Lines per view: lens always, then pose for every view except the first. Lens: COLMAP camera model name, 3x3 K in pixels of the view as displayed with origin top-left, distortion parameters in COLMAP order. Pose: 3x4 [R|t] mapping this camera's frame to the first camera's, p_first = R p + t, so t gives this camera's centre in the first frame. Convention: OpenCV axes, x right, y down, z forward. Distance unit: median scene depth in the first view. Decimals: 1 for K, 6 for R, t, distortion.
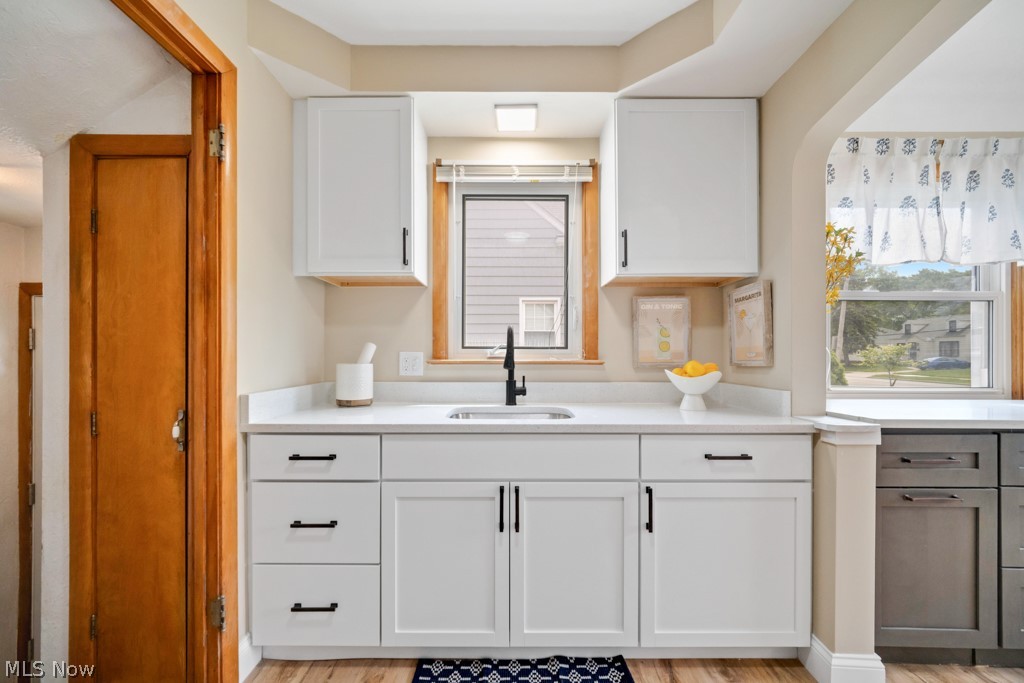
lens RADIAL K [[405.9, 0, 502.7], [0, 405.9, 356.9], [0, 0, 1]] dist [-0.005770, -0.000064]
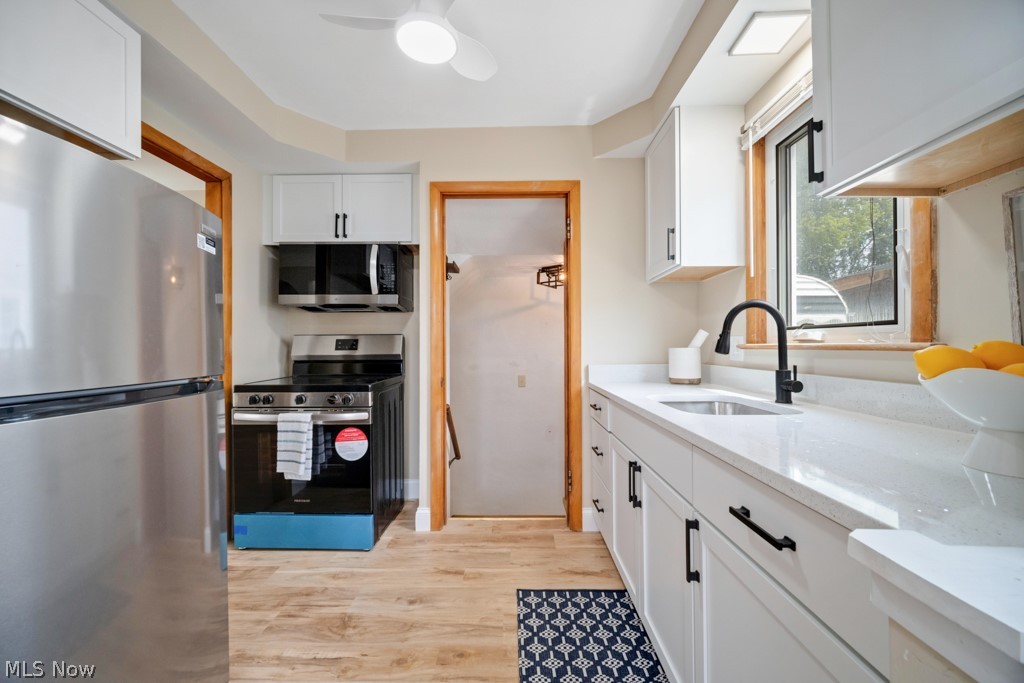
lens RADIAL K [[405.9, 0, 510.3], [0, 405.9, 344.2], [0, 0, 1]] dist [-0.005770, -0.000064]
pose [[-0.010684, -0.008421, -0.999907, 0.761450], [0.001556, 0.999963, -0.008438, 0.013916], [0.999942, -0.001646, -0.010670, 0.481361]]
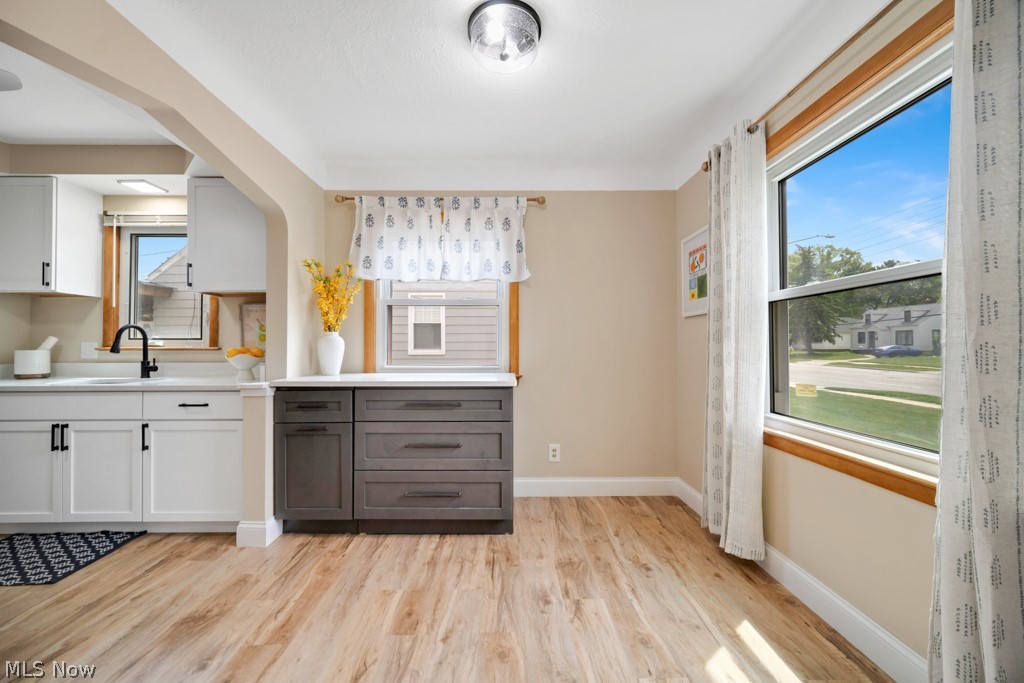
lens RADIAL K [[405.9, 0, 510.7], [0, 405.9, 339.6], [0, 0, 1]] dist [-0.005770, -0.000064]
pose [[0.999860, -0.004107, 0.016237, 1.285783], [0.004406, 0.999820, -0.018434, 0.012040], [-0.016159, 0.018503, 0.999698, -0.477058]]
